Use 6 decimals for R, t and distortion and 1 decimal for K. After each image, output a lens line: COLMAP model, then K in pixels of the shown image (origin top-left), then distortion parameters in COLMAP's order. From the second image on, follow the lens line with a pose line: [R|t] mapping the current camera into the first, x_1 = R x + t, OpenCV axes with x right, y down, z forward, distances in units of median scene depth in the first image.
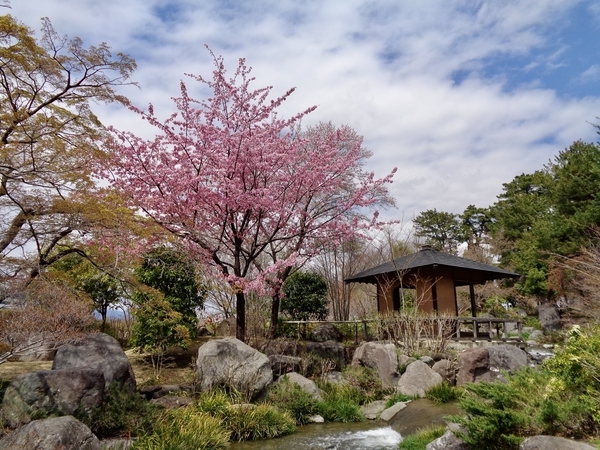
lens RADIAL K [[440.9, 0, 298.7], [0, 440.9, 226.9], [0, 0, 1]] dist [-0.000018, 0.001137]
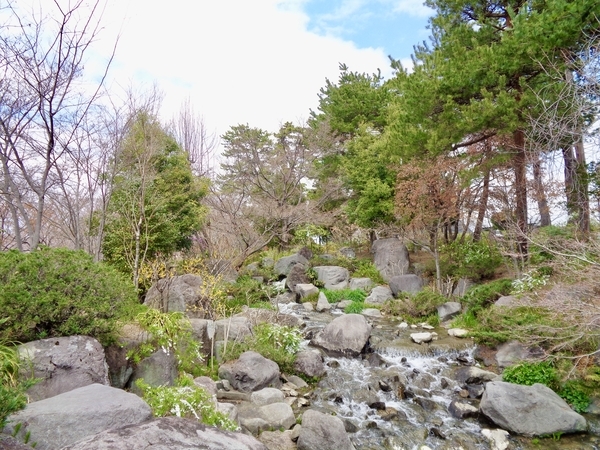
lens RADIAL K [[440.9, 0, 299.8], [0, 440.9, 224.9], [0, 0, 1]] dist [-0.000018, 0.001137]
pose [[0.918407, 0.026649, 0.394739, 0.084498], [-0.083596, 0.988274, 0.127777, 0.035406], [-0.386705, -0.150350, 0.909865, 0.197717]]
